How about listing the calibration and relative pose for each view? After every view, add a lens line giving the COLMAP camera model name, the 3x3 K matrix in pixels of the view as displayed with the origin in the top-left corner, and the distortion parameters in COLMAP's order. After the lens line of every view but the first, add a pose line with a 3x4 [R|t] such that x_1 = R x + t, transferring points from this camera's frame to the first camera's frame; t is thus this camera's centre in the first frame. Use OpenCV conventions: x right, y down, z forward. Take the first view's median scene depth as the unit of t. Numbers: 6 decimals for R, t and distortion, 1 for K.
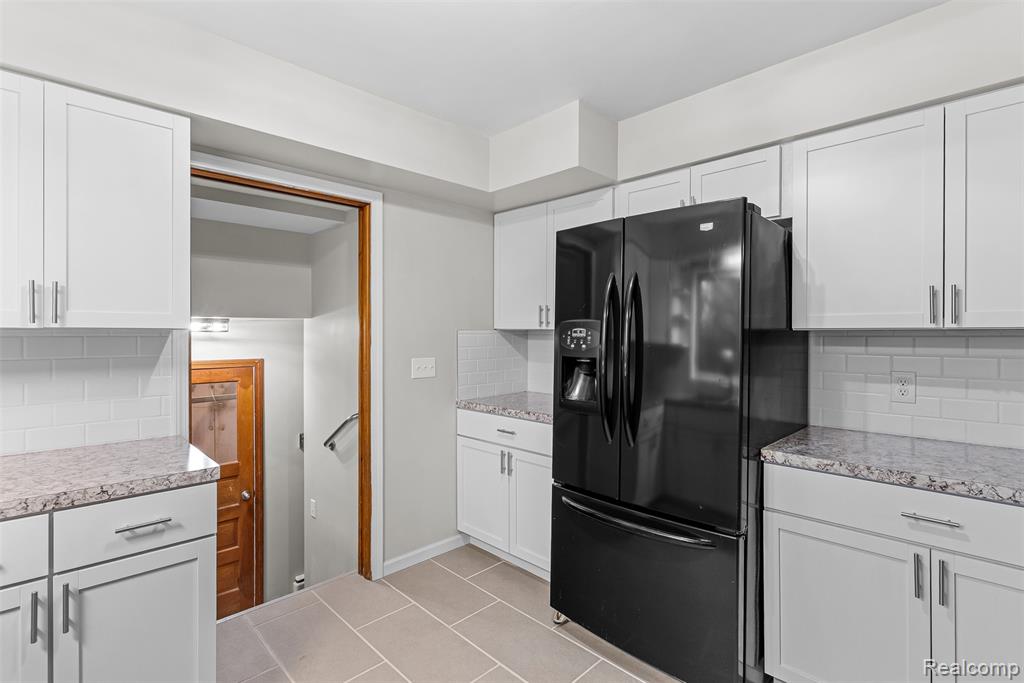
lens RADIAL K [[491.1, 0, 509.3], [0, 491.1, 335.1], [0, 0, 1]] dist [0.013601, -0.000315]
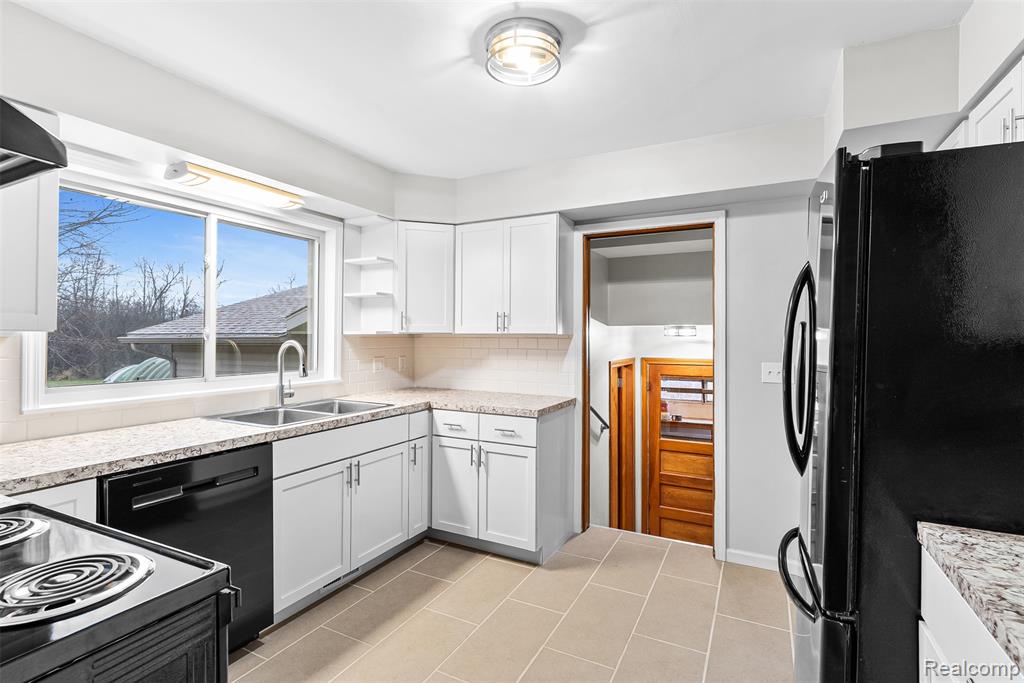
lens RADIAL K [[491.1, 0, 508.6], [0, 491.1, 338.9], [0, 0, 1]] dist [0.013601, -0.000315]
pose [[0.319579, 0.010093, -0.947506, 0.795458], [-0.012625, 0.999900, 0.006393, -0.003658], [0.947476, 0.009919, 0.319674, 0.246079]]
